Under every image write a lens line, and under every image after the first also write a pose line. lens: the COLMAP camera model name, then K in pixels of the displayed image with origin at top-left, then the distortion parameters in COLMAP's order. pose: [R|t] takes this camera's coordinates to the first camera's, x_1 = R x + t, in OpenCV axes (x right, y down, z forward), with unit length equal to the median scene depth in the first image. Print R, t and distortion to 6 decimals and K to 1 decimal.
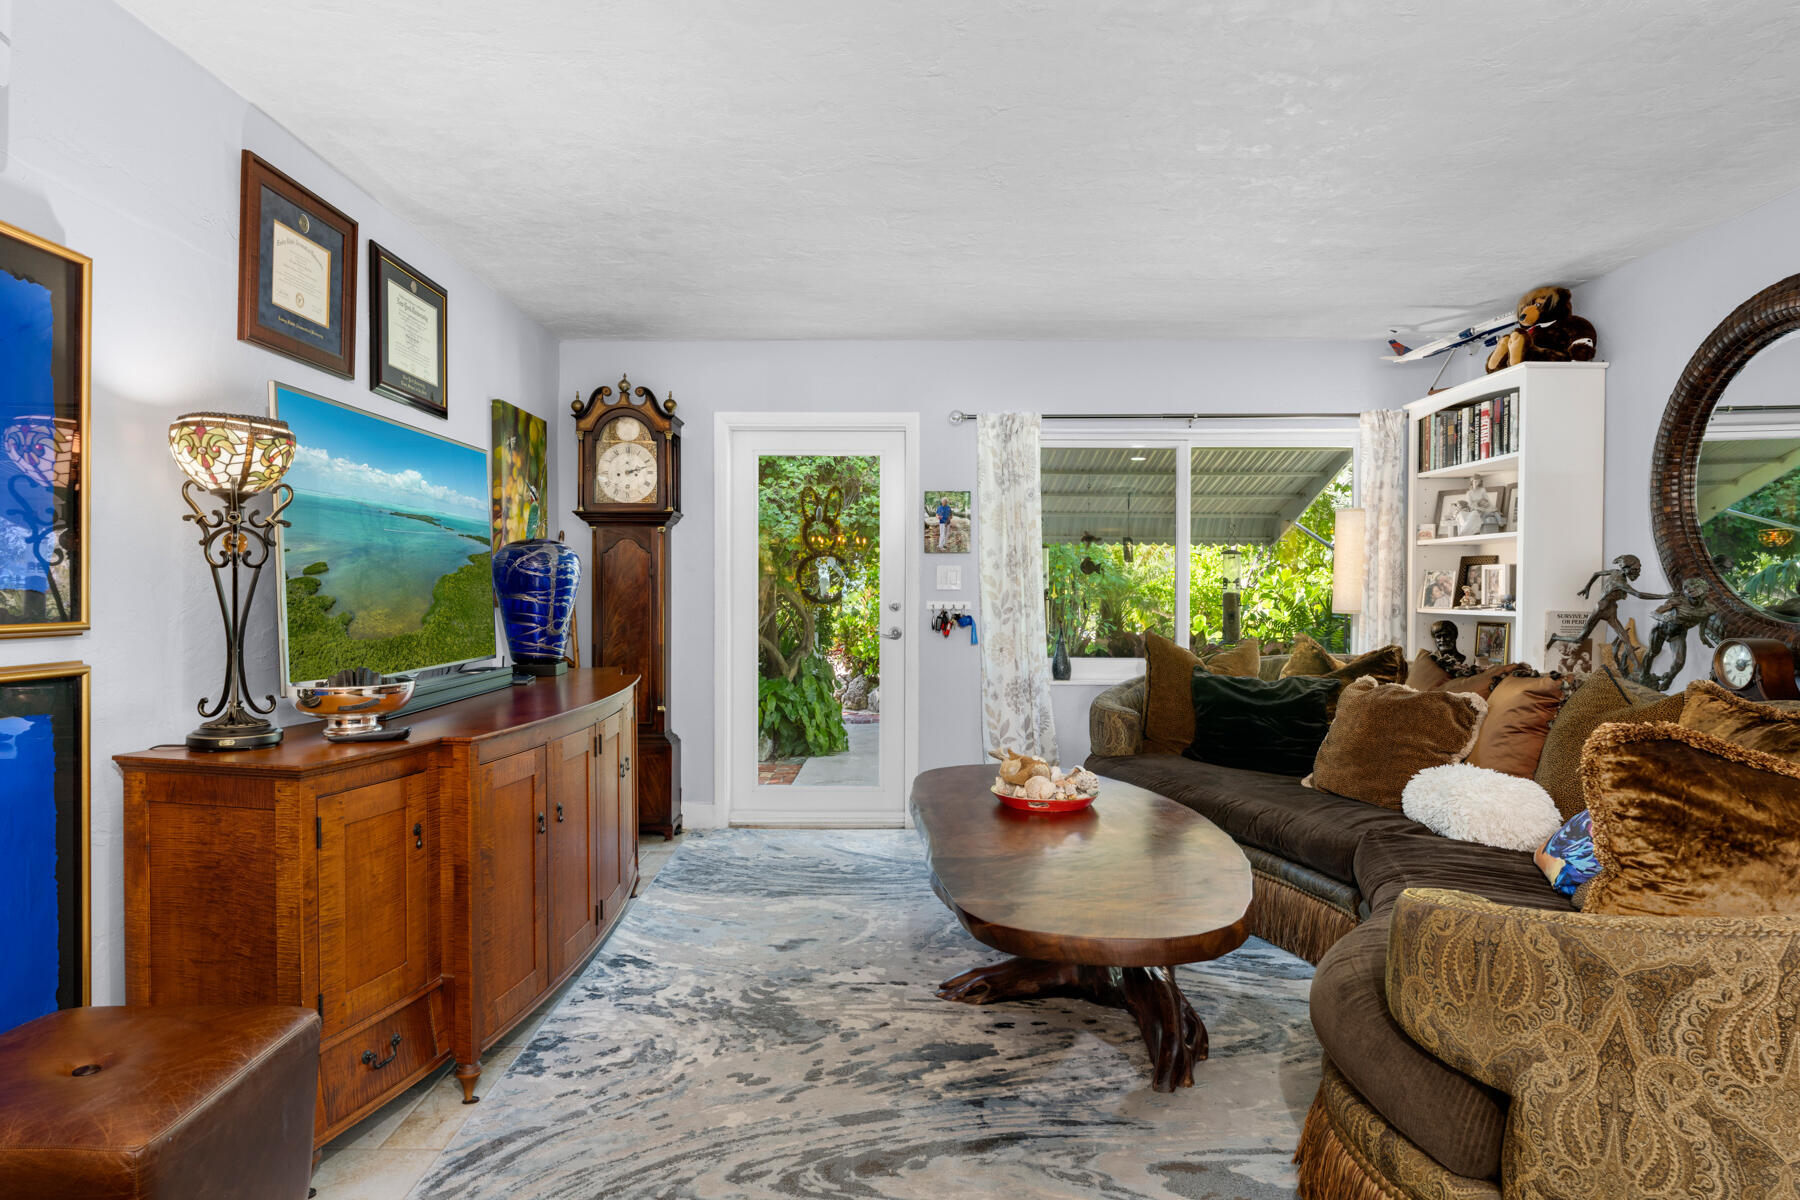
lens RADIAL K [[969.8, 0, 900.1], [0, 969.8, 599.7], [0, 0, 1]] dist [0.001141, 0.000062]
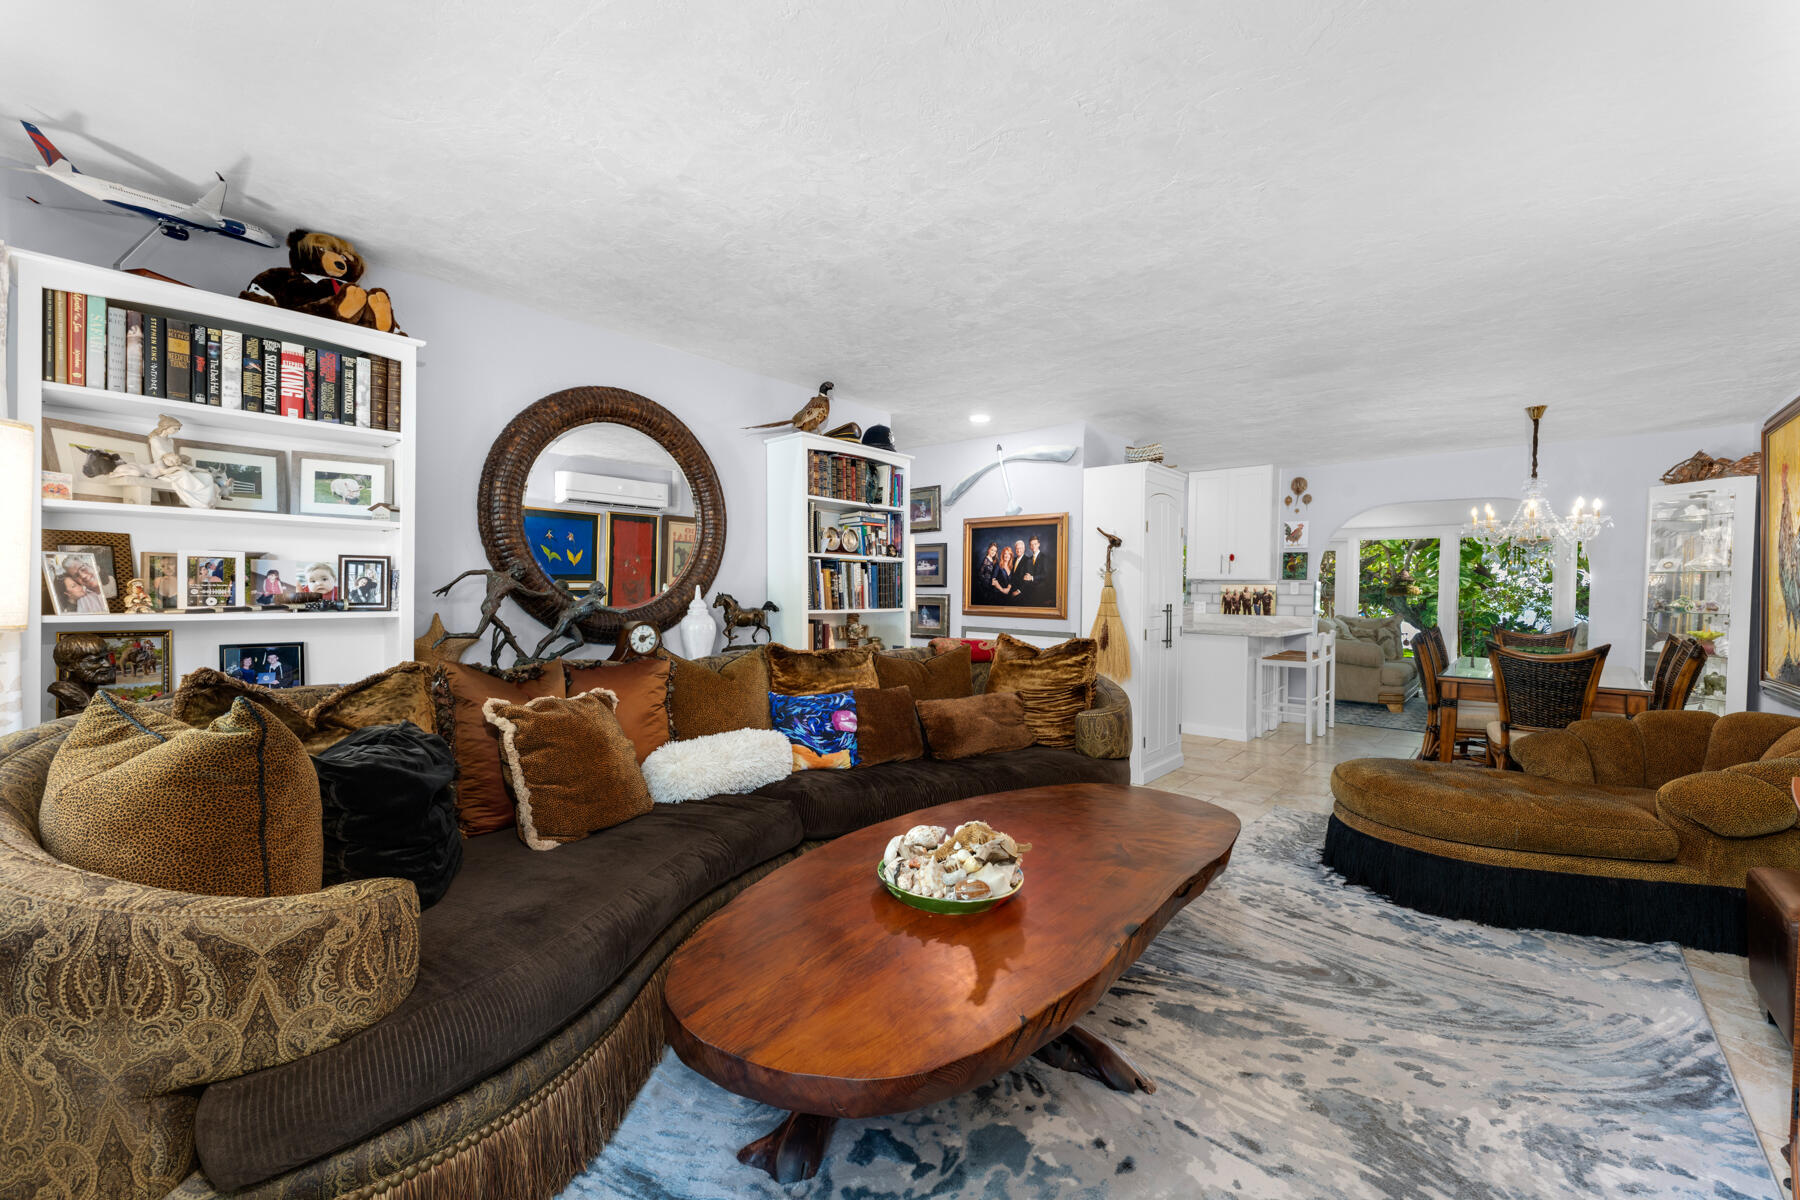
lens RADIAL K [[718.1, 0, 889.6], [0, 718.1, 600.7], [0, 0, 1]] dist [0.000572, -0.000147]
pose [[-0.730514, -0.024458, 0.682460, -0.204530], [-0.011955, 0.999663, 0.023030, -0.025004], [-0.682793, 0.008665, -0.730560, 1.569636]]
